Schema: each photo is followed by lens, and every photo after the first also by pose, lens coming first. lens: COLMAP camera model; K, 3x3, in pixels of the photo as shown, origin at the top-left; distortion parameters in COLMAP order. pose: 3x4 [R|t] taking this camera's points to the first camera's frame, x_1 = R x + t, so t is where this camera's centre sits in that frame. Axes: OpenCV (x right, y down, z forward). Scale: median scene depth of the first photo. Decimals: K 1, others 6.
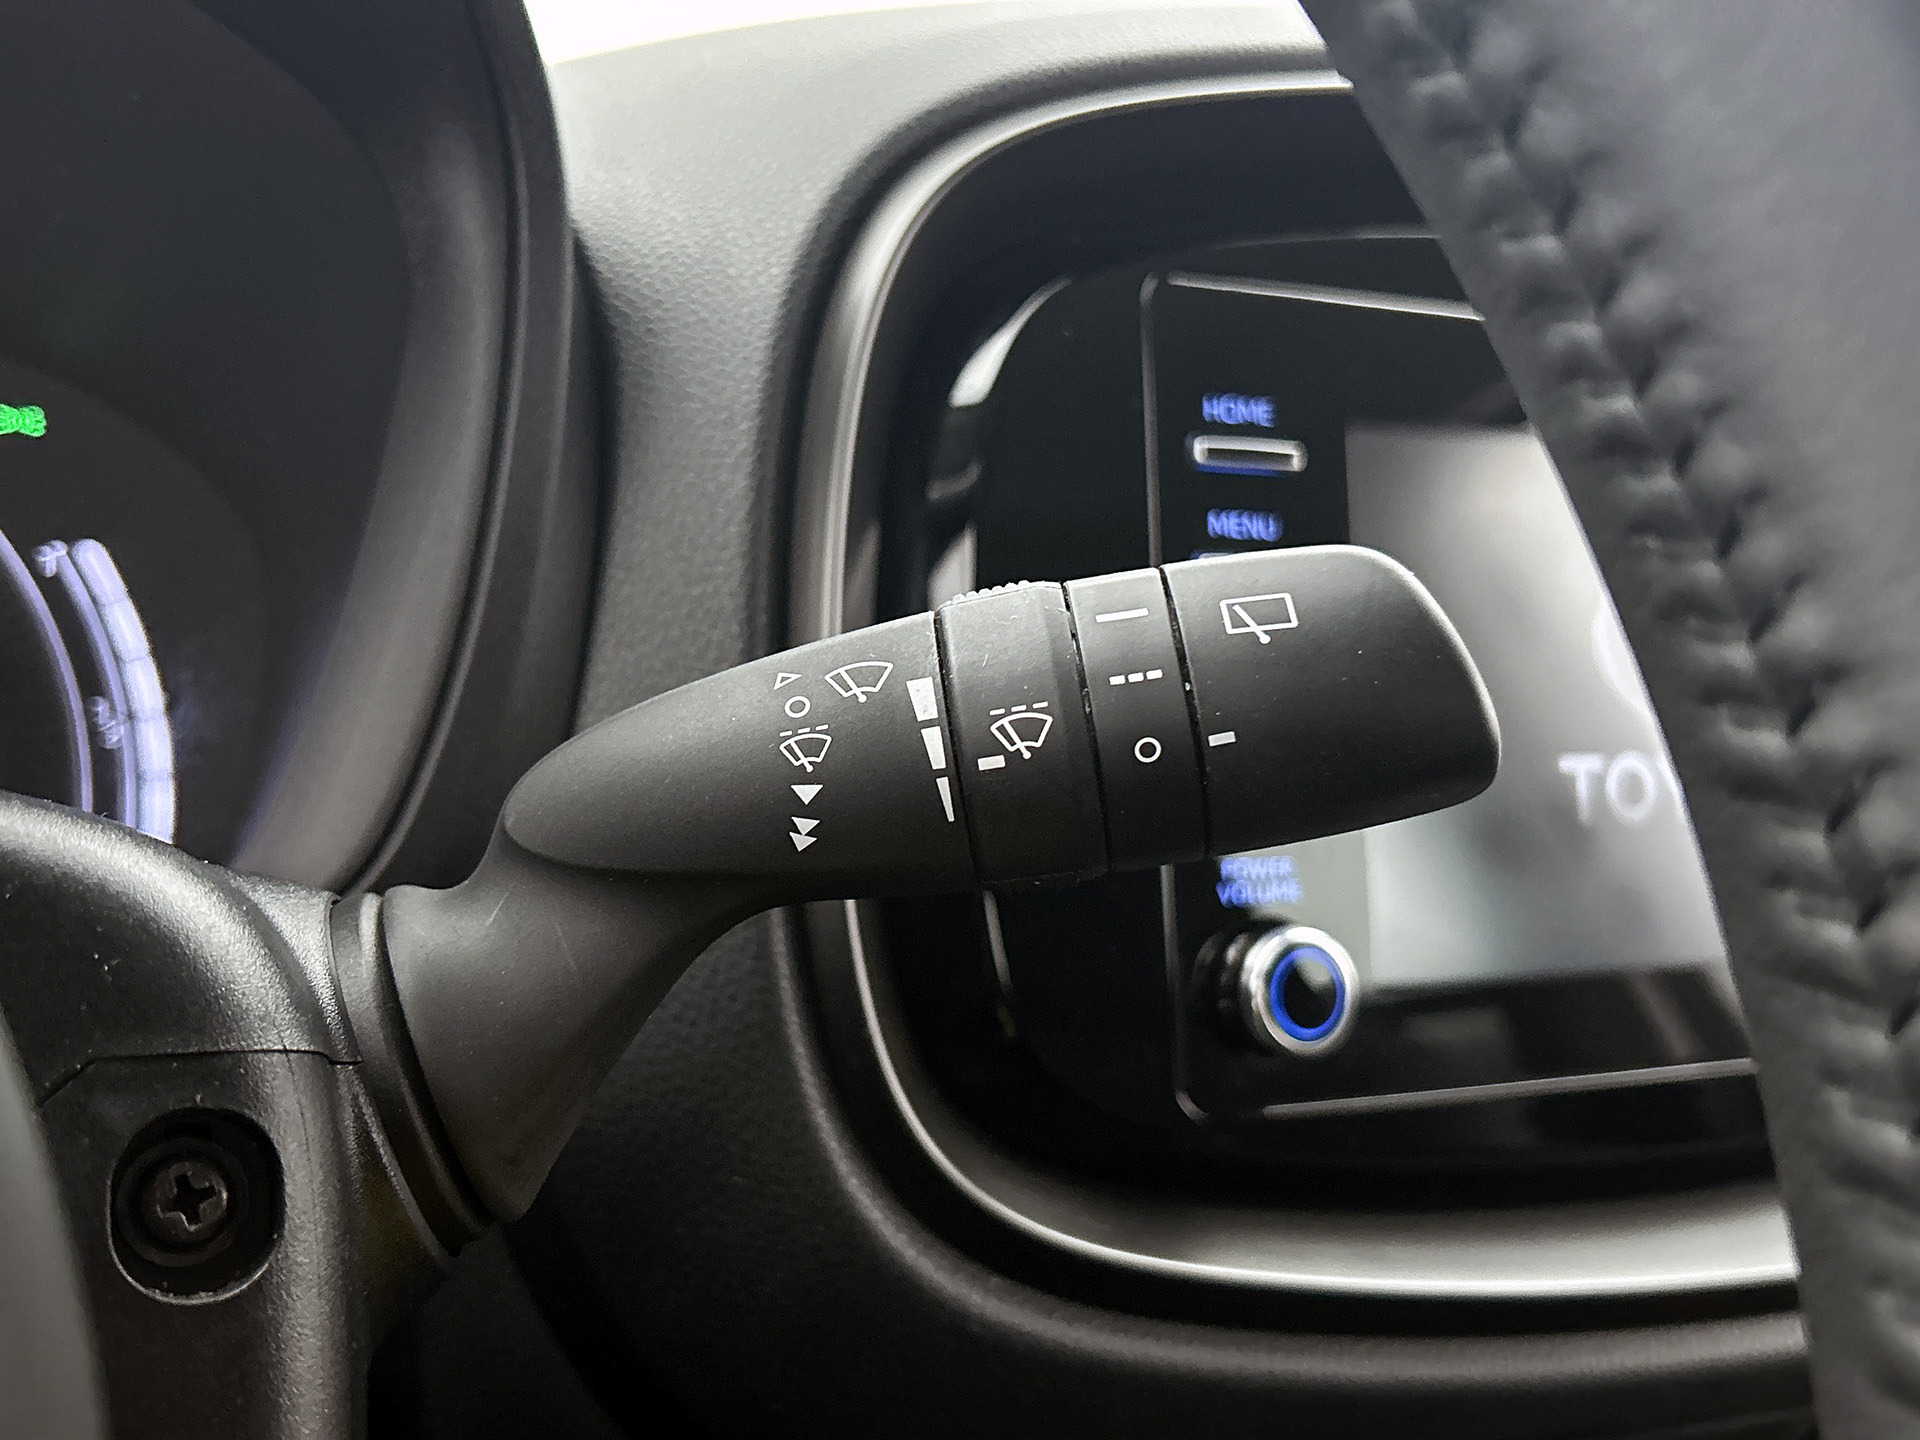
lens RADIAL K [[2014.4, 0, 960.0], [0, 2014.4, 720.0], [0, 0, 1]] dist [-0.011341, -0.005284]
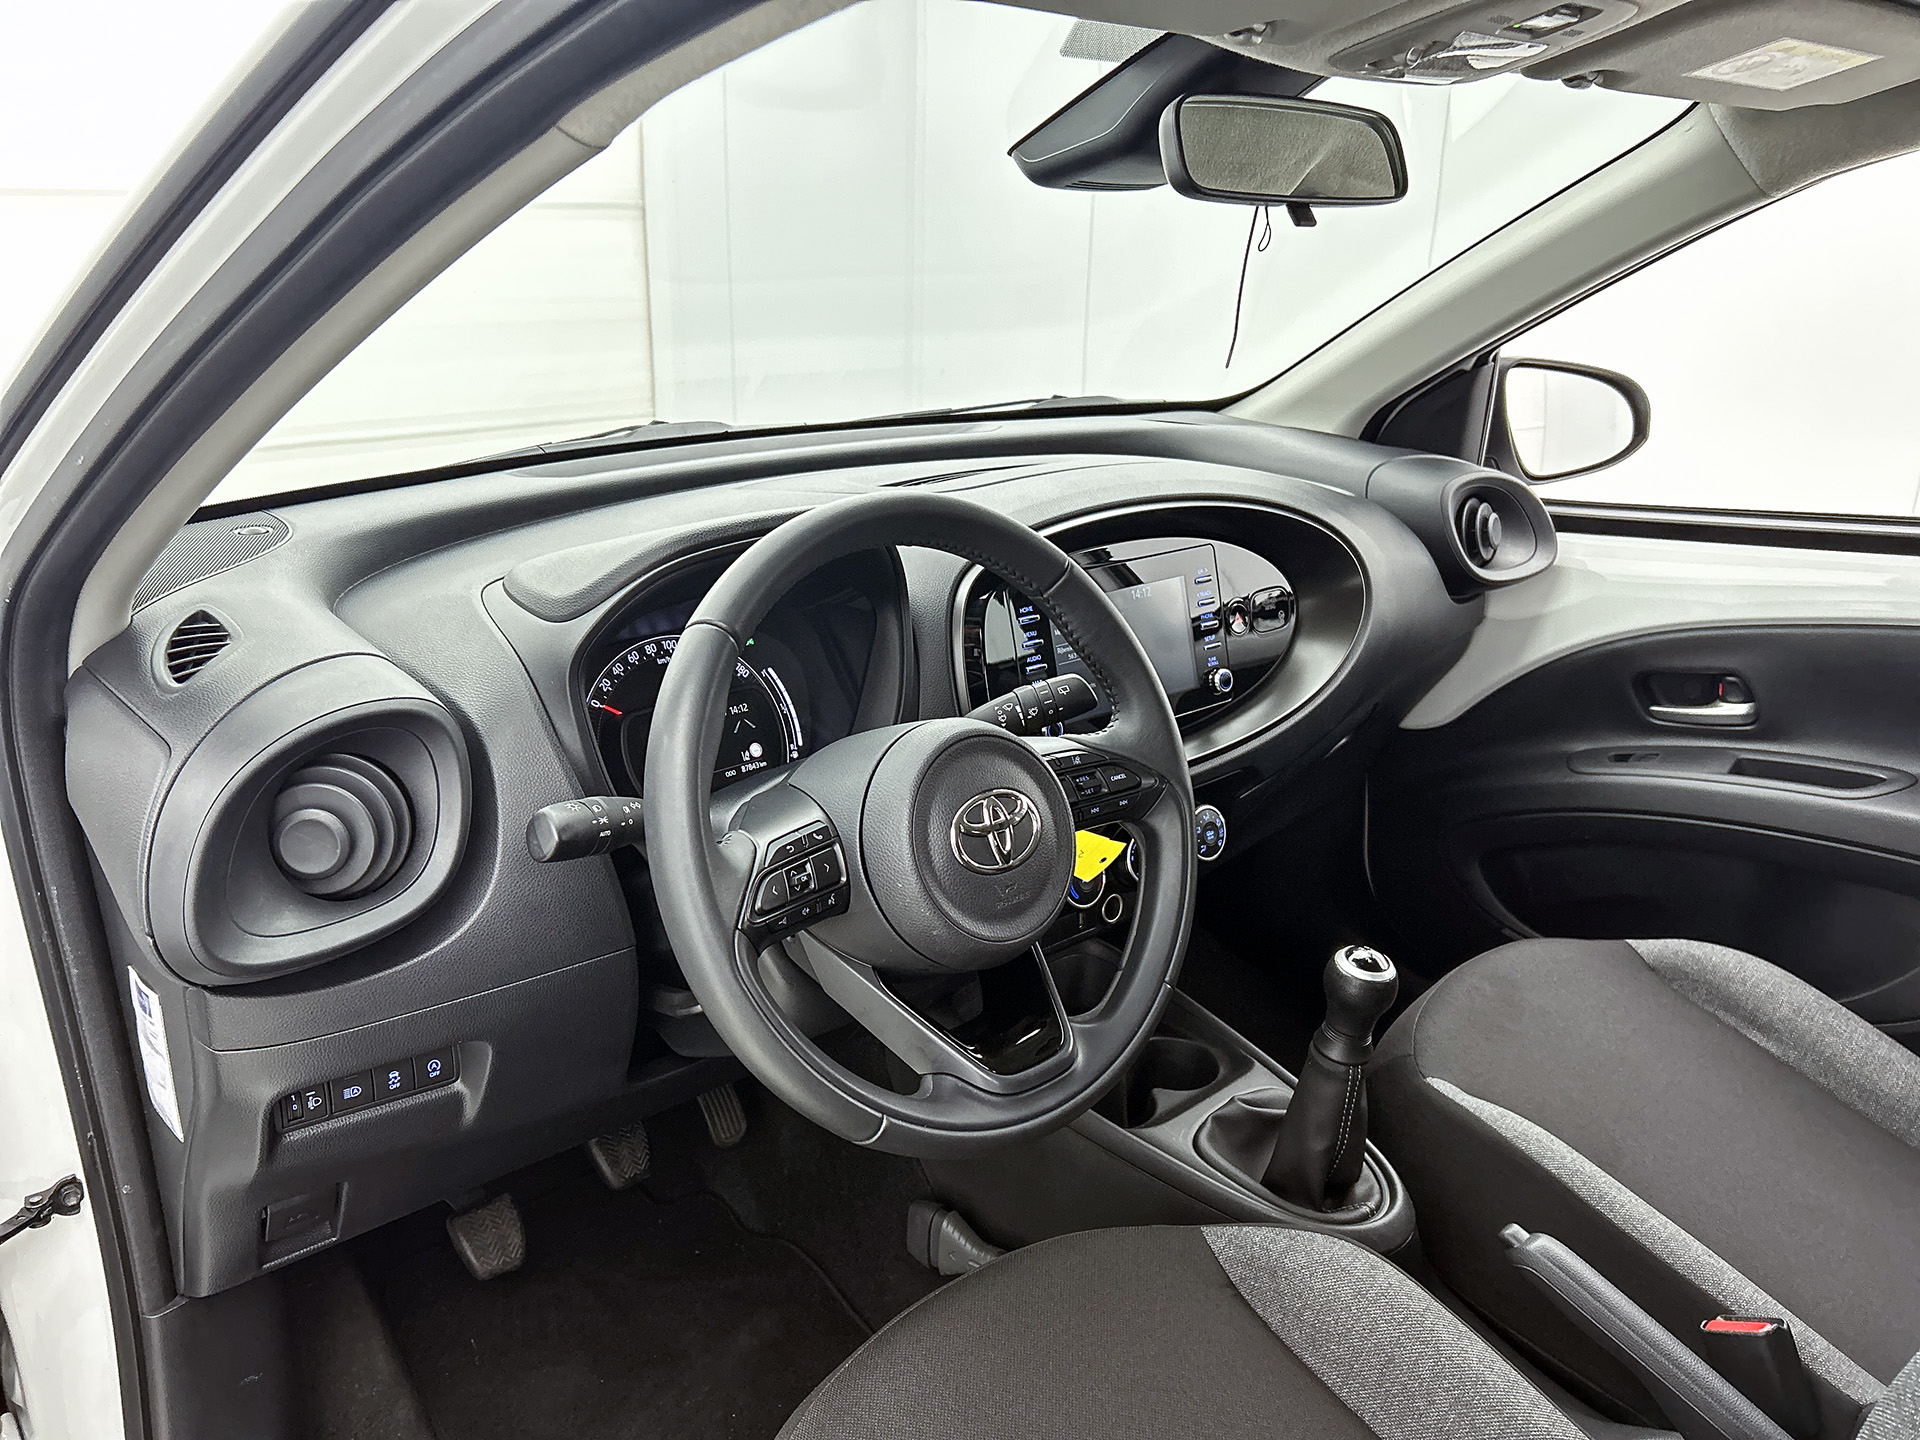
lens RADIAL K [[1449.5, 0, 929.1], [0, 1449.5, 710.1], [0, 0, 1]] dist [0.010832, -0.001054]
pose [[0.969902, -0.144861, 0.195720, -0.884477], [0.107909, 0.976257, 0.187822, -0.668158], [-0.218281, -0.161049, 0.962505, -2.547663]]
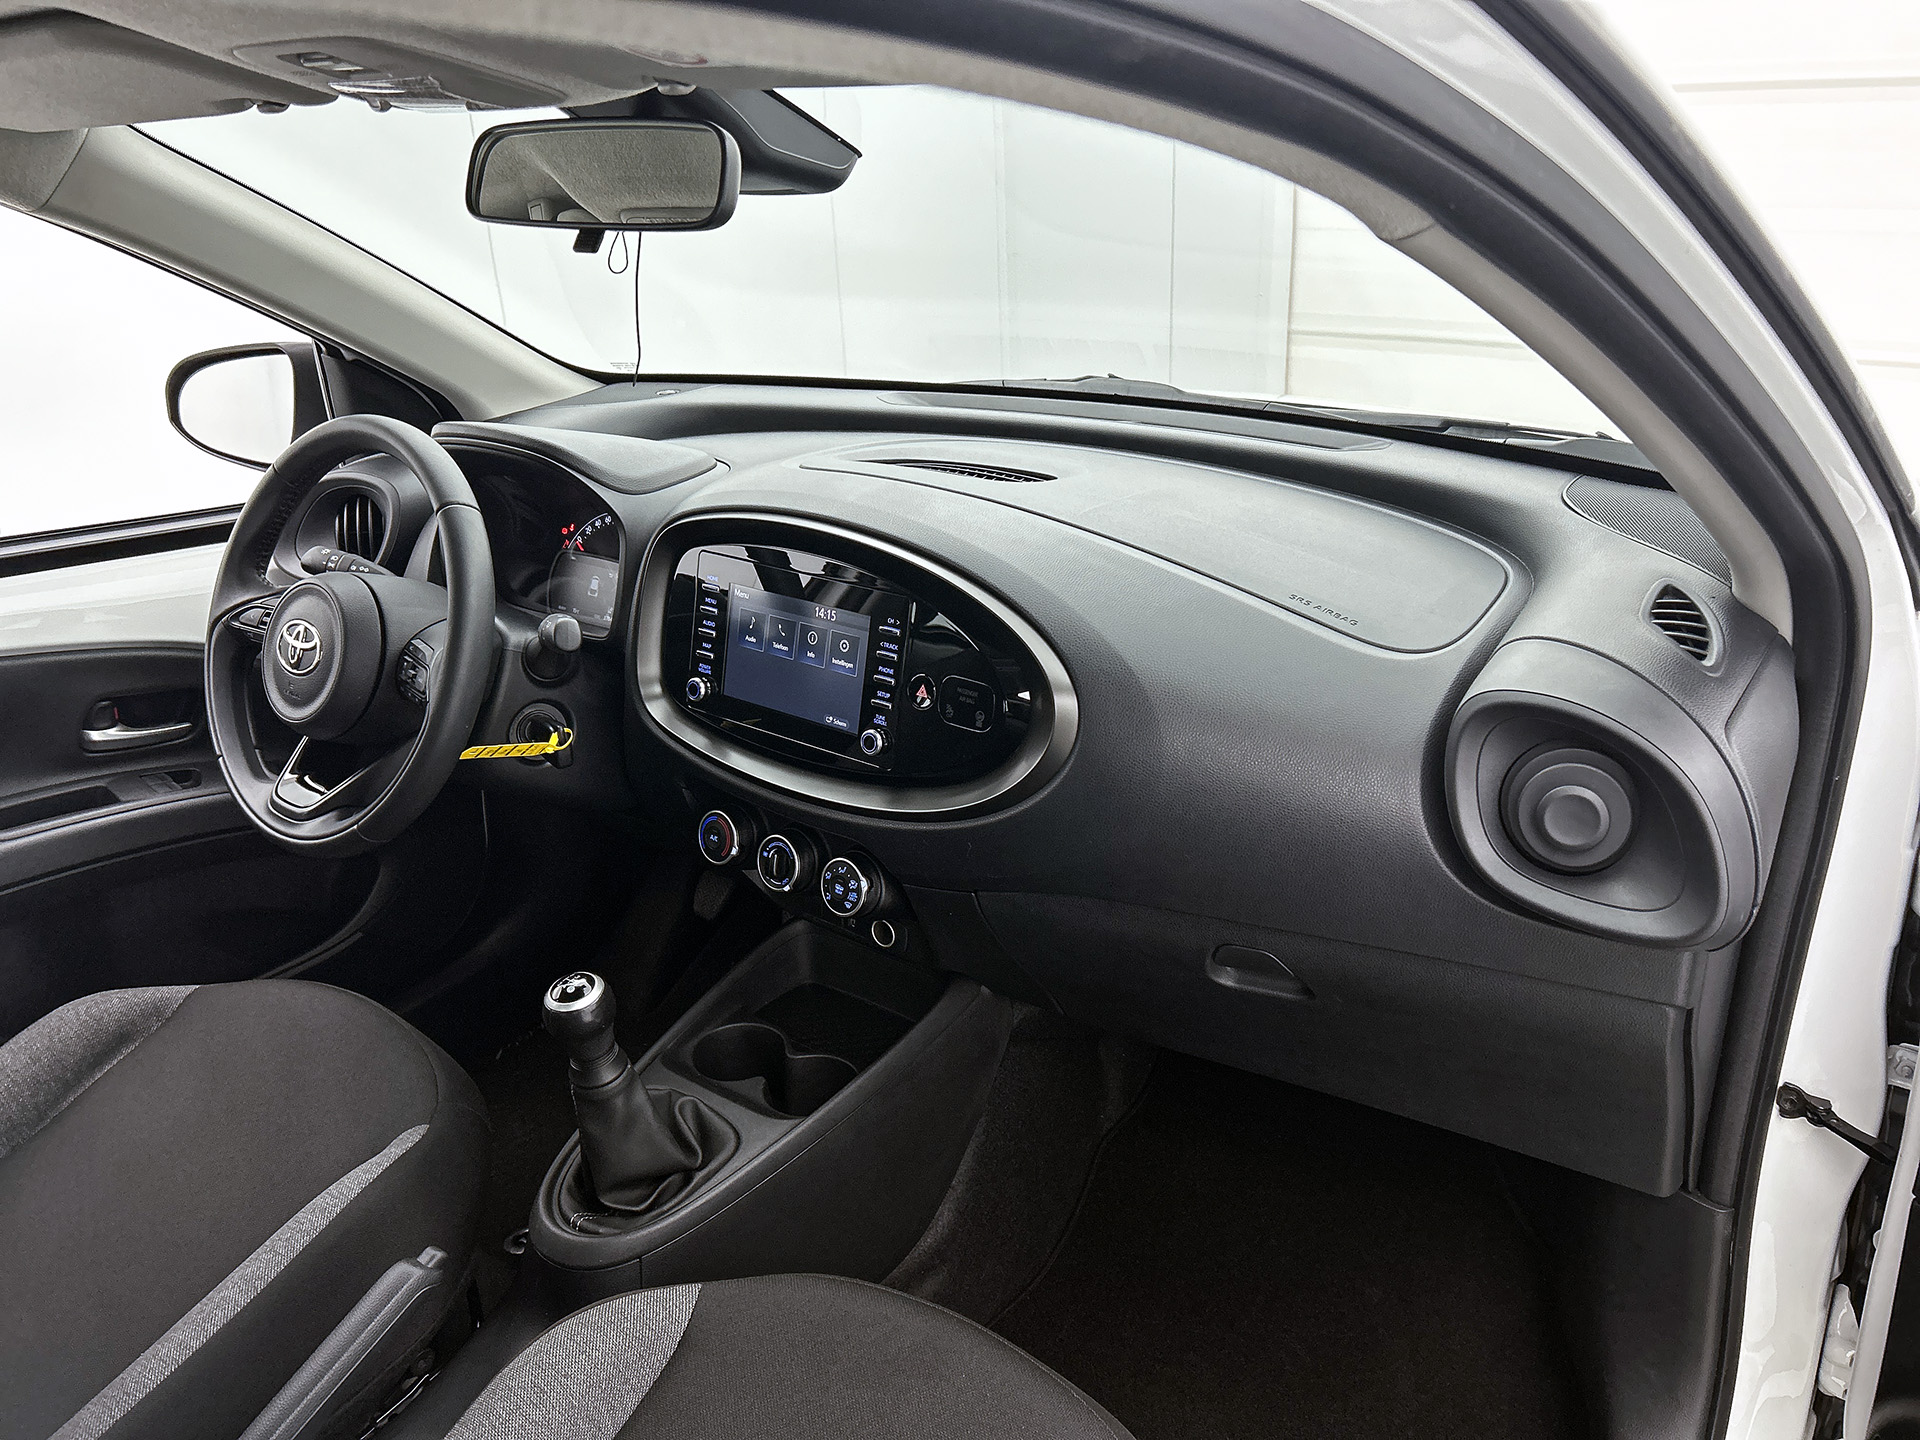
lens RADIAL K [[1463.6, 0, 960.0], [0, 1463.6, 720.0], [0, 0, 1]] dist [0.041843, 0.000517]
pose [[0.413882, 0.263914, -0.871235, 4.295584], [-0.064922, 0.963174, 0.260923, -0.944612], [0.908013, -0.051429, 0.415774, 0.001582]]
